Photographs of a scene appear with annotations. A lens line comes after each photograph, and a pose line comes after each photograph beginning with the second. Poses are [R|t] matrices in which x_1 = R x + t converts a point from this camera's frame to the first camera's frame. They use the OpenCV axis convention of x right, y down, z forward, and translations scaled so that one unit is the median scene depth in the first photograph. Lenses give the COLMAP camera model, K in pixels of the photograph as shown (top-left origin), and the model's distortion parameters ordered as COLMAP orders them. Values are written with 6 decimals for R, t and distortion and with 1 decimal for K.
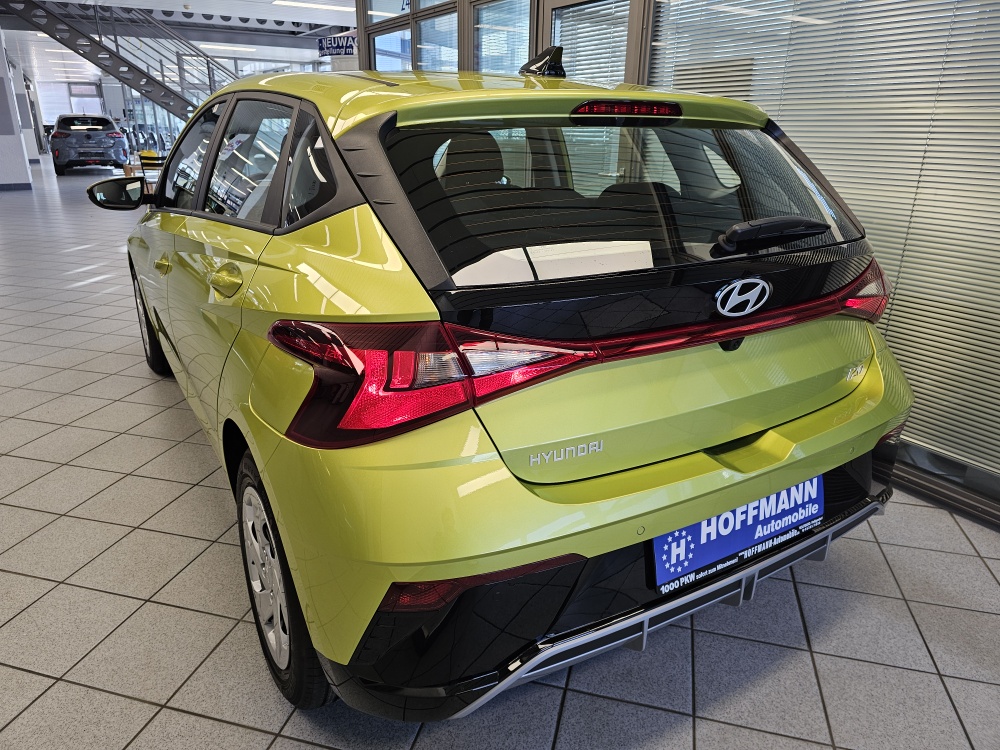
lens RADIAL K [[725.2, 0, 500.0], [0, 725.2, 375.0], [0, 0, 1]] dist [0.002720, -0.001775]
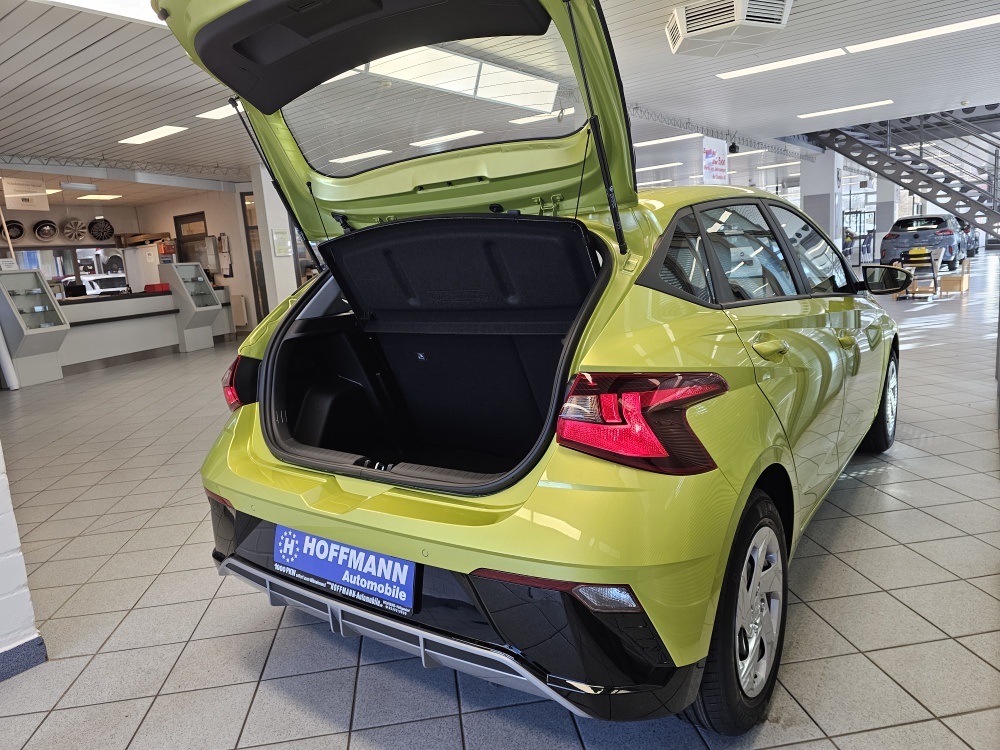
lens RADIAL K [[725.2, 0, 500.0], [0, 725.2, 375.0], [0, 0, 1]] dist [0.002720, -0.001775]
pose [[0.323496, 0.114733, -0.939248, 1.452584], [-0.232053, 0.971929, 0.038802, -0.193668], [0.917334, 0.205403, 0.341039, 0.745912]]
